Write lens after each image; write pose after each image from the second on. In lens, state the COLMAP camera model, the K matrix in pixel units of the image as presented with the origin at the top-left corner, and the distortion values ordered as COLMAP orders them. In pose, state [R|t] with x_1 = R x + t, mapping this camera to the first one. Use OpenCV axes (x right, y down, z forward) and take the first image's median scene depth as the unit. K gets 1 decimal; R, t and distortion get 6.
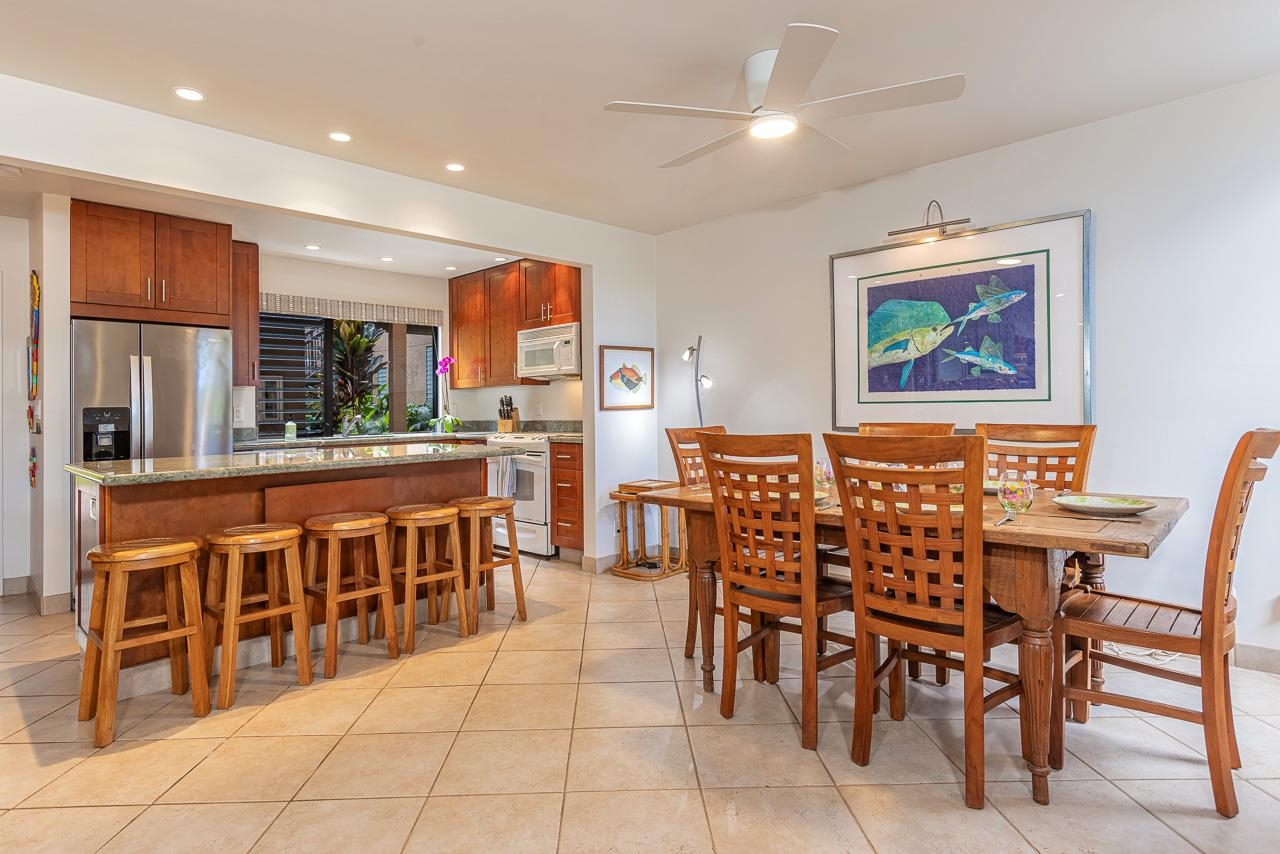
lens RADIAL K [[690.9, 0, 637.9], [0, 690.9, 406.1], [0, 0, 1]] dist [-0.001881, 0.000335]
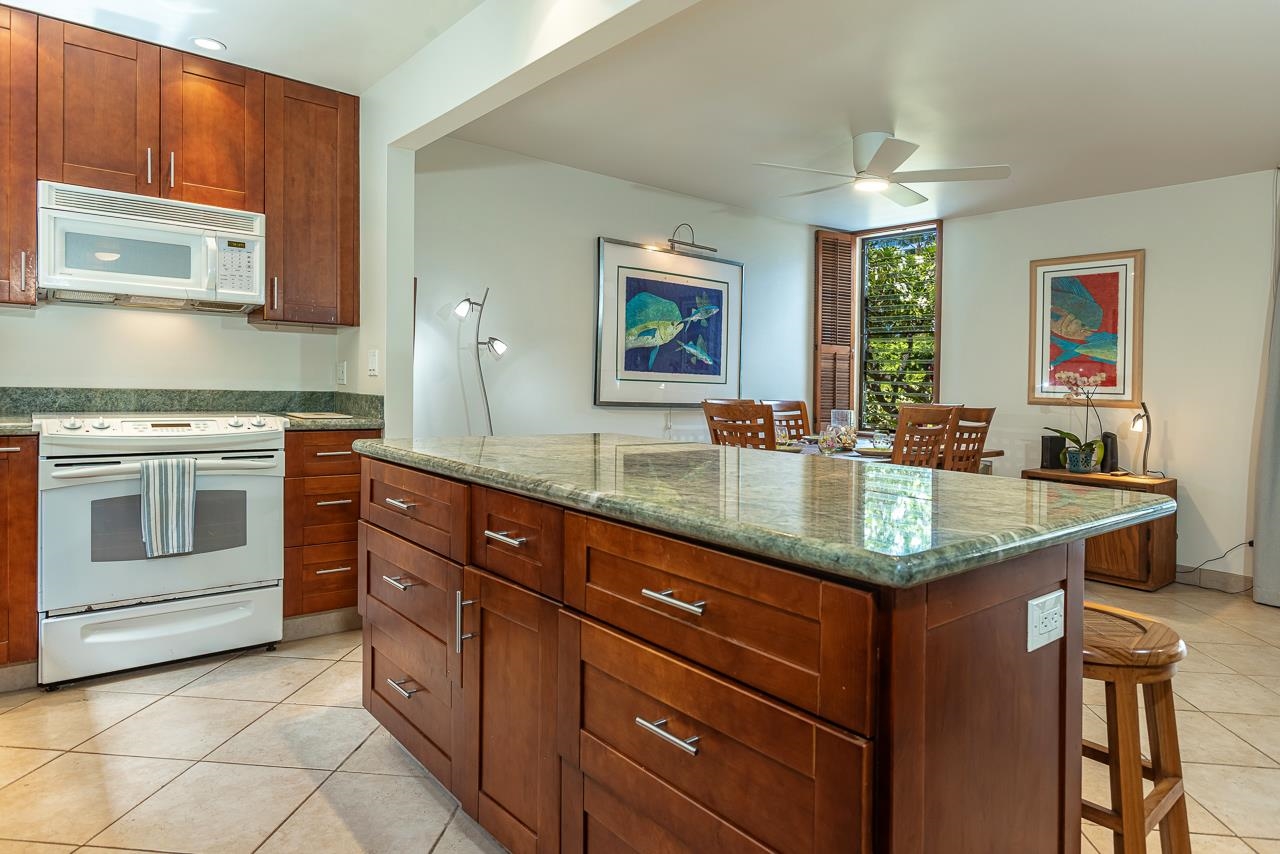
lens RADIAL K [[758.7, 0, 642.3], [0, 758.7, 386.3], [0, 0, 1]] dist [-0.001096, -0.000627]
pose [[0.095700, 0.014844, 0.995300, -0.897416], [-0.031829, 0.999423, -0.011845, 0.019540], [-0.994901, -0.030546, 0.096117, 0.866504]]
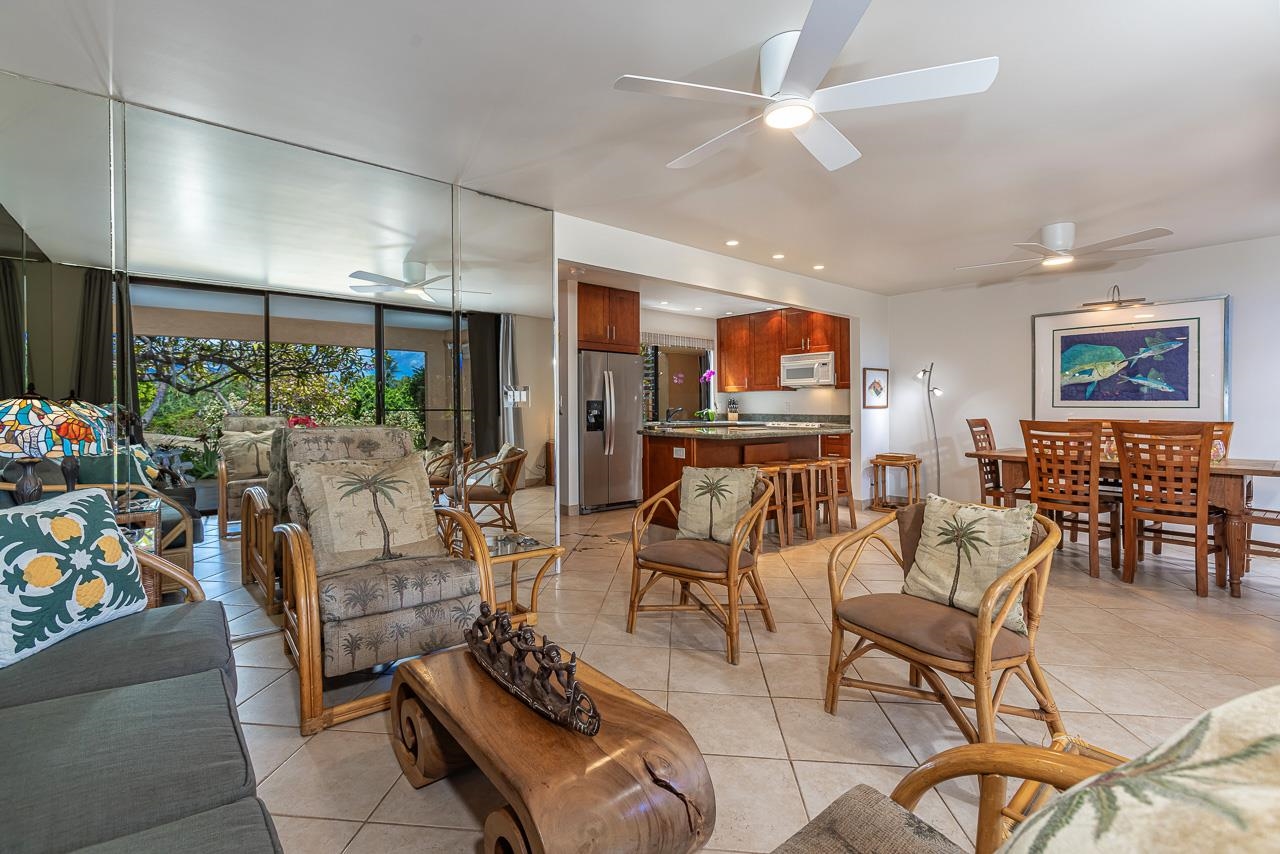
lens RADIAL K [[581.3, 0, 645.4], [0, 581.3, 404.2], [0, 0, 1]] dist [-0.000735, 0.011779]
pose [[0.994914, 0.020330, -0.098651, -0.512844], [-0.020581, 0.999787, -0.001531, 0.011284], [0.098599, 0.003553, 0.995121, -0.471172]]
